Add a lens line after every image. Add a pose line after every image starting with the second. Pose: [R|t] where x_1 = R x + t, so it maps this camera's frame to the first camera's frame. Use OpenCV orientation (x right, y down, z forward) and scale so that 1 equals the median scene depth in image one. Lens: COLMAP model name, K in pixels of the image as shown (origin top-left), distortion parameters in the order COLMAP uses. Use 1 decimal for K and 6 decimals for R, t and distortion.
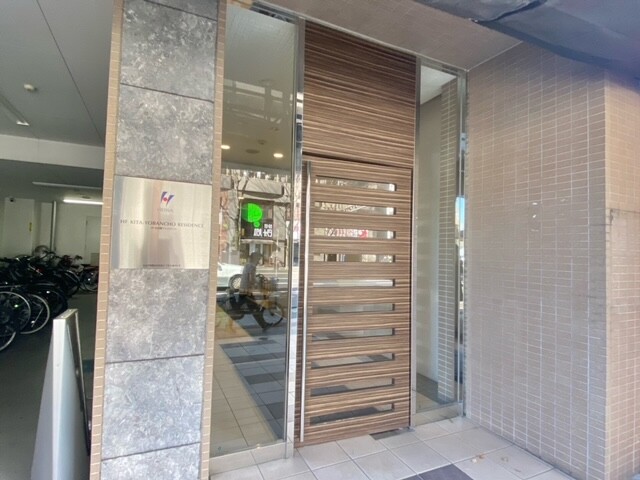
lens RADIAL K [[364.1, 0, 318.6], [0, 364.1, 239.9], [0, 0, 1]] dist [-0.001955, 0.000095]
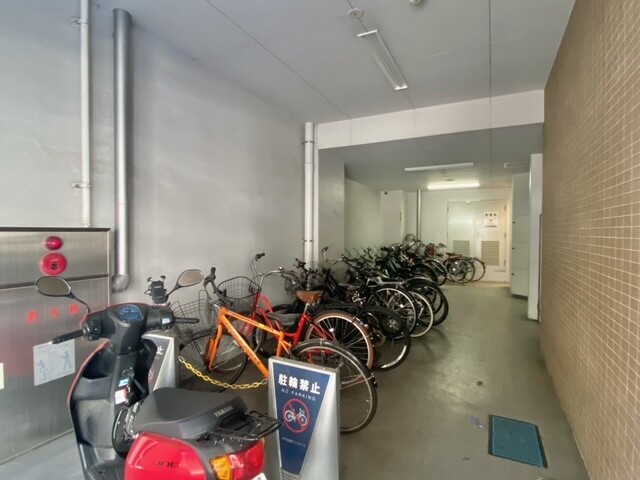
lens RADIAL K [[364.1, 0, 319.1], [0, 364.1, 238.4], [0, 0, 1]] dist [-0.001955, 0.000095]
pose [[0.641296, -0.015333, -0.767140, -0.138577], [0.046213, 0.998757, 0.018670, -0.003812], [0.765901, -0.047425, 0.641208, 0.143235]]
